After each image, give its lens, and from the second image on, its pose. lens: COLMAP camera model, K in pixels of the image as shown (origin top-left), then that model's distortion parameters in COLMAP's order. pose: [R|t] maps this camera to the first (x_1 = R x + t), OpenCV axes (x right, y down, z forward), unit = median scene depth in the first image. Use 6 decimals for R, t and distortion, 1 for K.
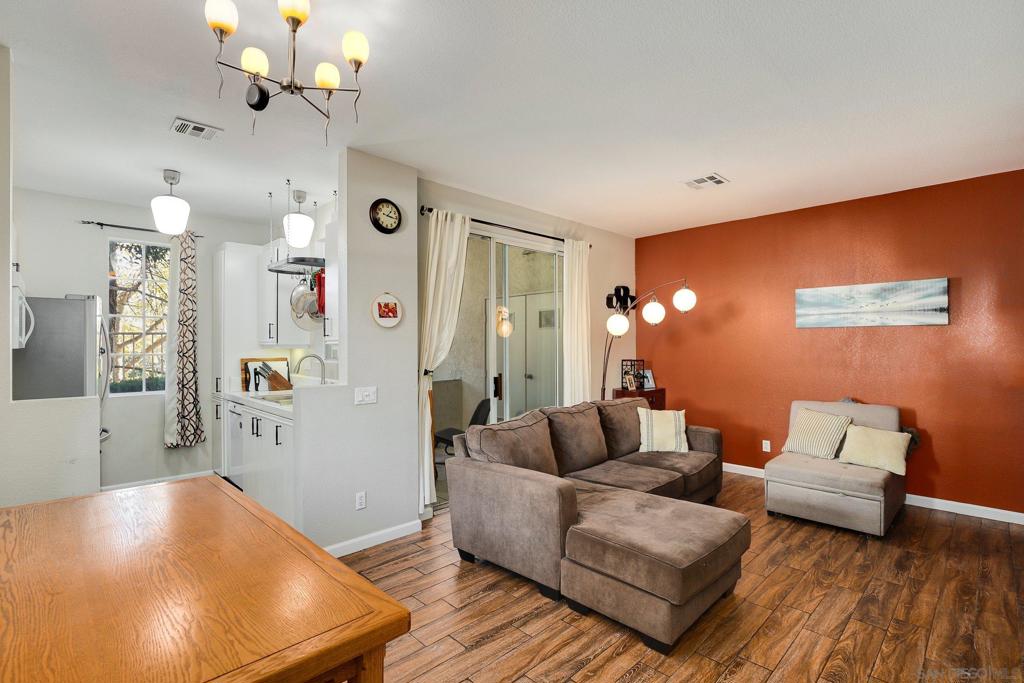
lens RADIAL K [[481.5, 0, 512.4], [0, 481.5, 342.8], [0, 0, 1]] dist [-0.016217, 0.000926]
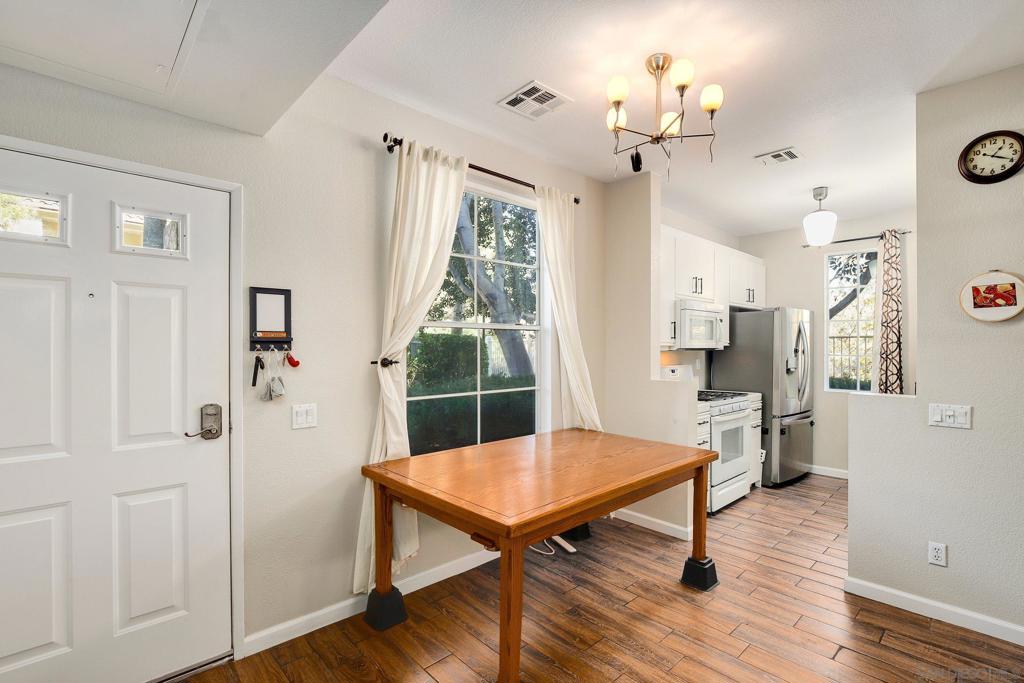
lens RADIAL K [[481.5, 0, 517.4], [0, 481.5, 348.4], [0, 0, 1]] dist [-0.016217, 0.000926]
pose [[-0.022587, 0.004596, -0.999734, 0.423517], [0.002851, 0.999986, 0.004533, 0.001261], [0.999741, -0.002748, -0.022600, 0.346362]]
